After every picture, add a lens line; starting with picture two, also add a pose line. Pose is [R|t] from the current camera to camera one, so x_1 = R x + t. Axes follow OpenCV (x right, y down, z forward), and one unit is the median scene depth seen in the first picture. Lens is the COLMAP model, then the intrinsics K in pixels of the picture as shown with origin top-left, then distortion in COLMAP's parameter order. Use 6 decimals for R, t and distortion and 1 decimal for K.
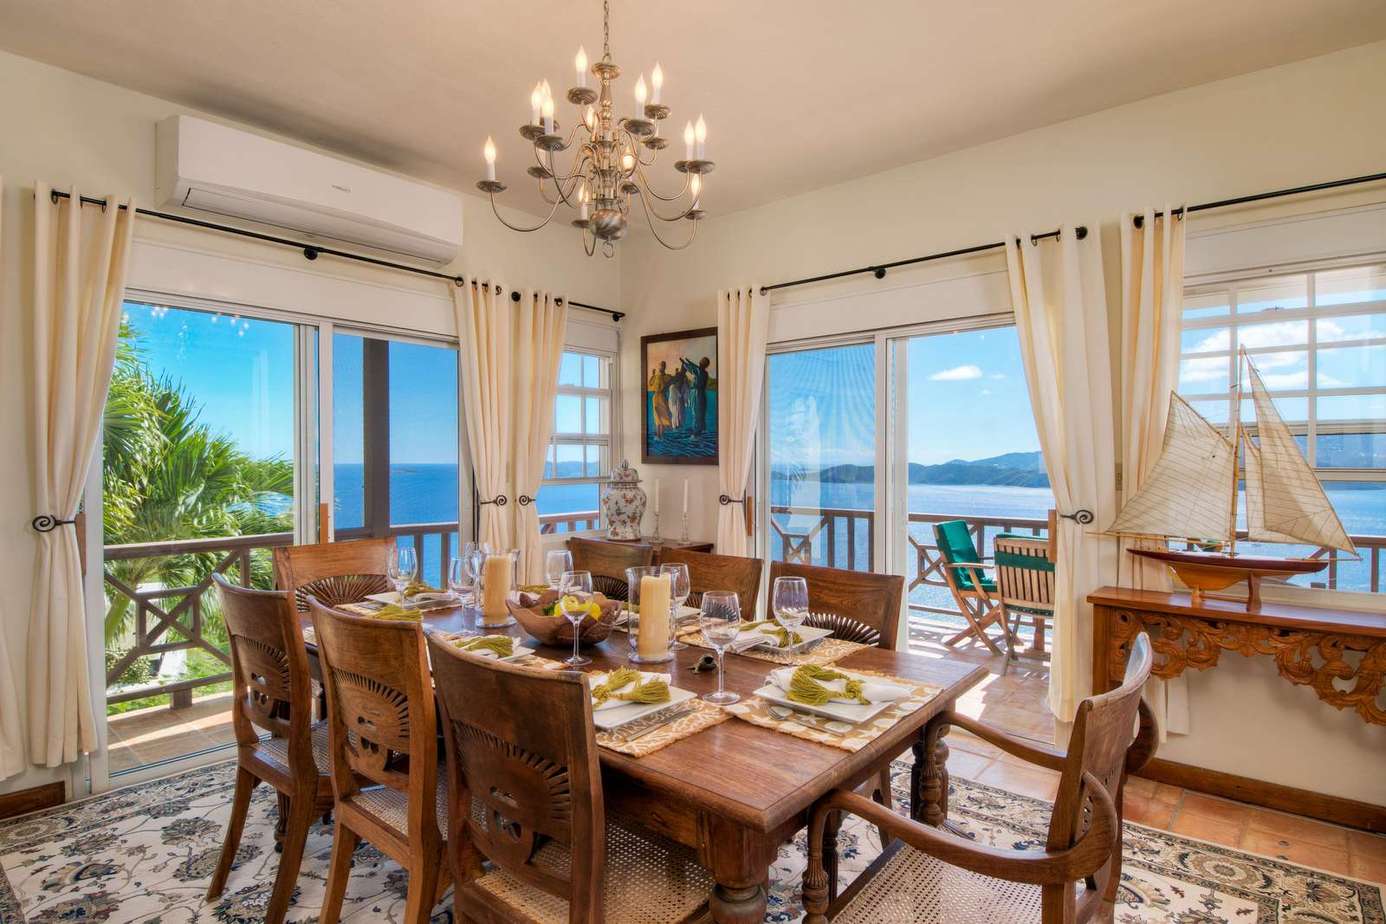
lens RADIAL K [[712.4, 0, 716.1], [0, 712.4, 467.3], [0, 0, 1]] dist [0.004833, -0.020796]
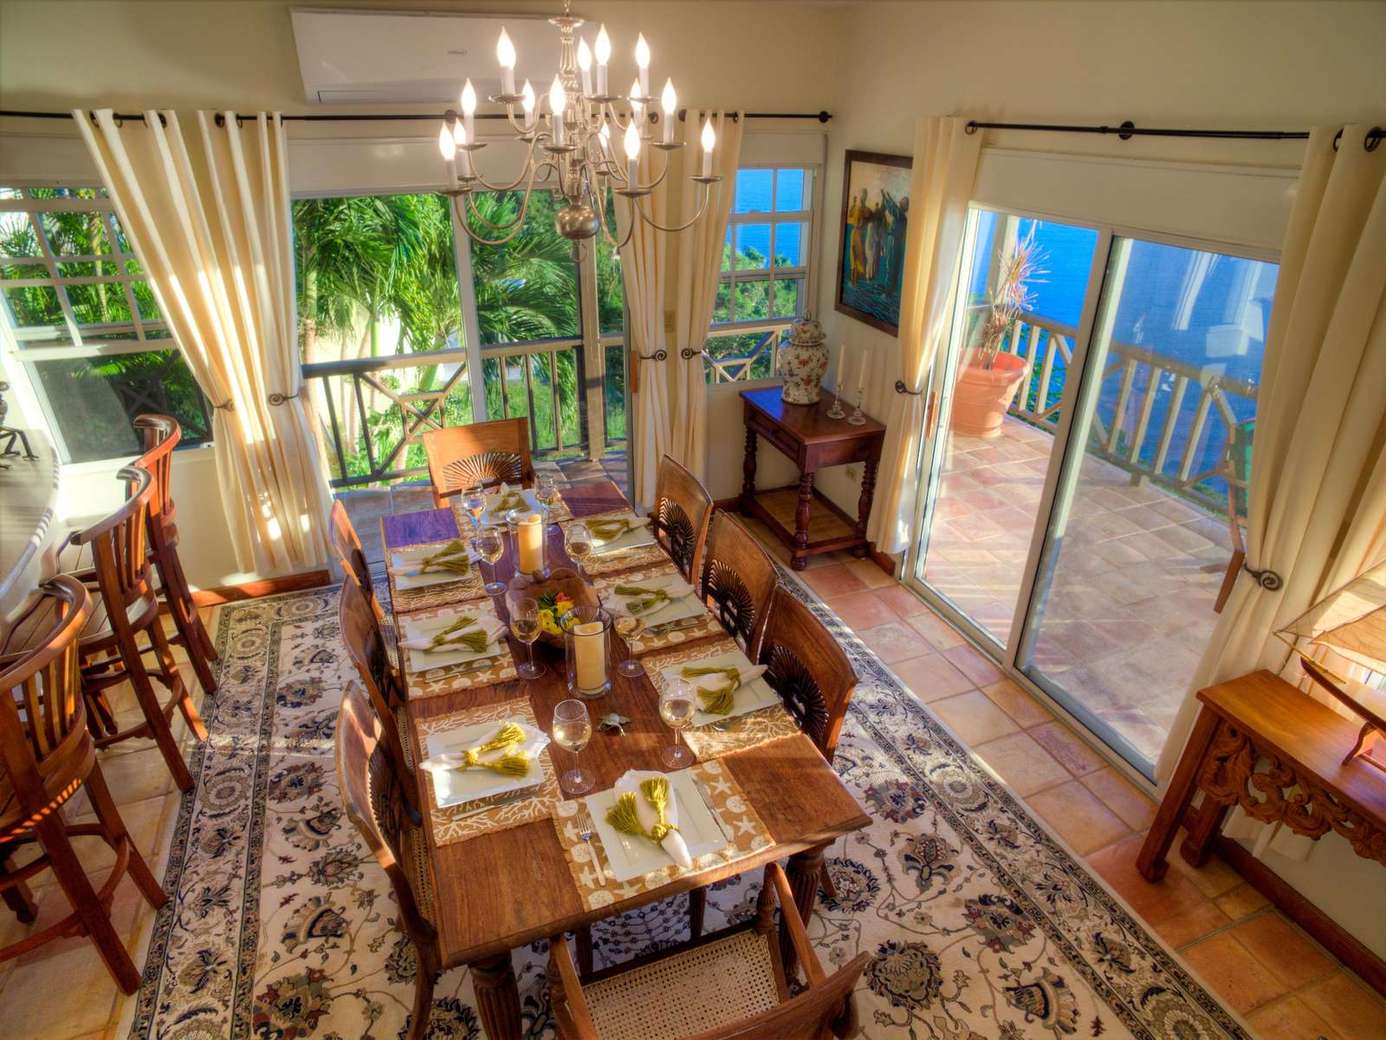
lens RADIAL K [[789.2, 0, 694.5], [0, 789.2, 517.5], [0, 0, 1]] dist [-0.070198, 0.002722]
pose [[0.876867, 0.230570, -0.421832, 0.303608], [-0.014407, 0.889685, 0.456348, -0.317165], [0.480518, -0.394080, 0.783456, 0.144147]]
